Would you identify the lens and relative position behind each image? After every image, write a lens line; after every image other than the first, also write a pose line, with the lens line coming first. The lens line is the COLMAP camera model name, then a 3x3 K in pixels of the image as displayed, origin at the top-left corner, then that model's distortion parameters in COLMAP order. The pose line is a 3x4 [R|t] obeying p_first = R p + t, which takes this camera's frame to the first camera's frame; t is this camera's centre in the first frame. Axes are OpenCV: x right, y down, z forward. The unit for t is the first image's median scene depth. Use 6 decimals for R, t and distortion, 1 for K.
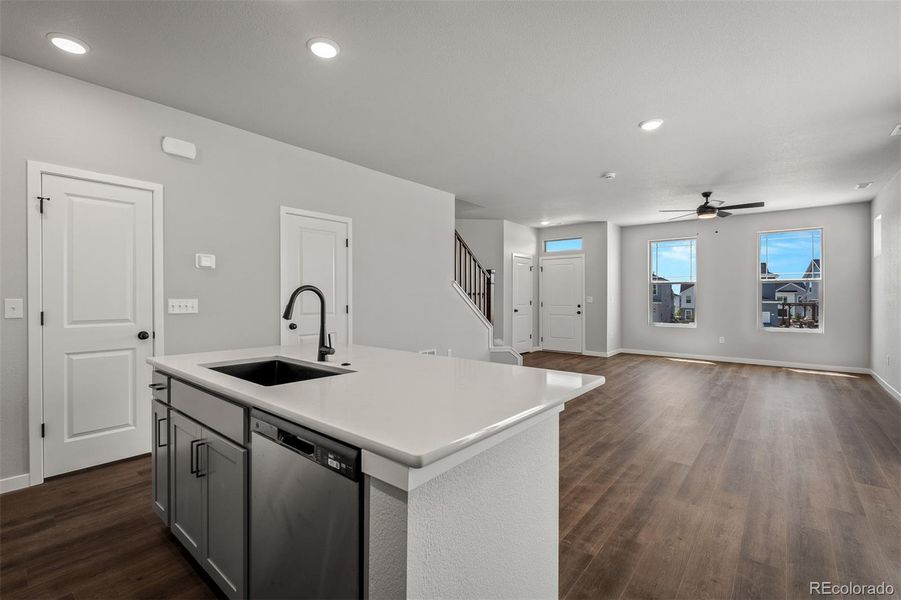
lens RADIAL K [[402.0, 0, 443.8], [0, 402.0, 299.1], [0, 0, 1]] dist [0.000090, -0.000195]
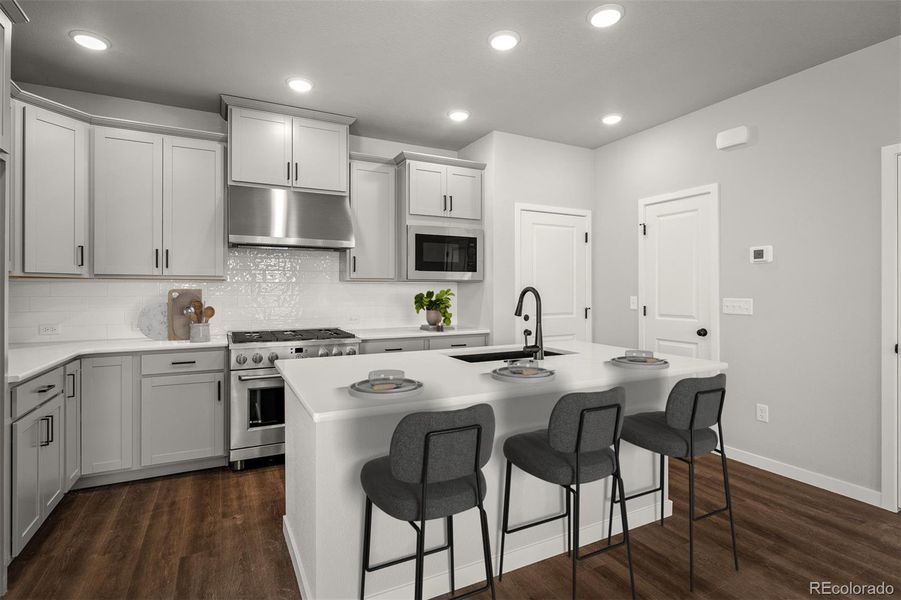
lens RADIAL K [[441.9, 0, 450.5], [0, 441.9, 292.2], [0, 0, 1]] dist [-0.003729, 0.000638]
pose [[-0.377665, 0.001155, -0.925942, 0.233752], [-0.006289, 0.999973, 0.003813, -0.006144], [0.925921, 0.007264, -0.377648, 0.336289]]
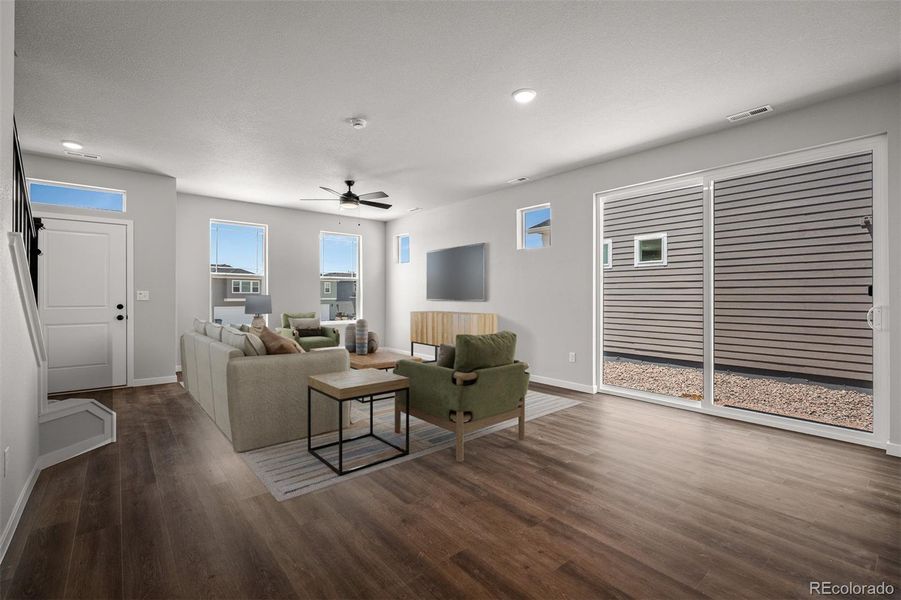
lens RADIAL K [[402.0, 0, 450.0], [0, 402.0, 300.8], [0, 0, 1]] dist [0.000090, -0.000195]
pose [[0.168784, -0.010339, 0.985599, -0.181202], [0.006202, 0.999936, 0.009427, 0.006896], [-0.985634, 0.004521, 0.168838, 0.465115]]
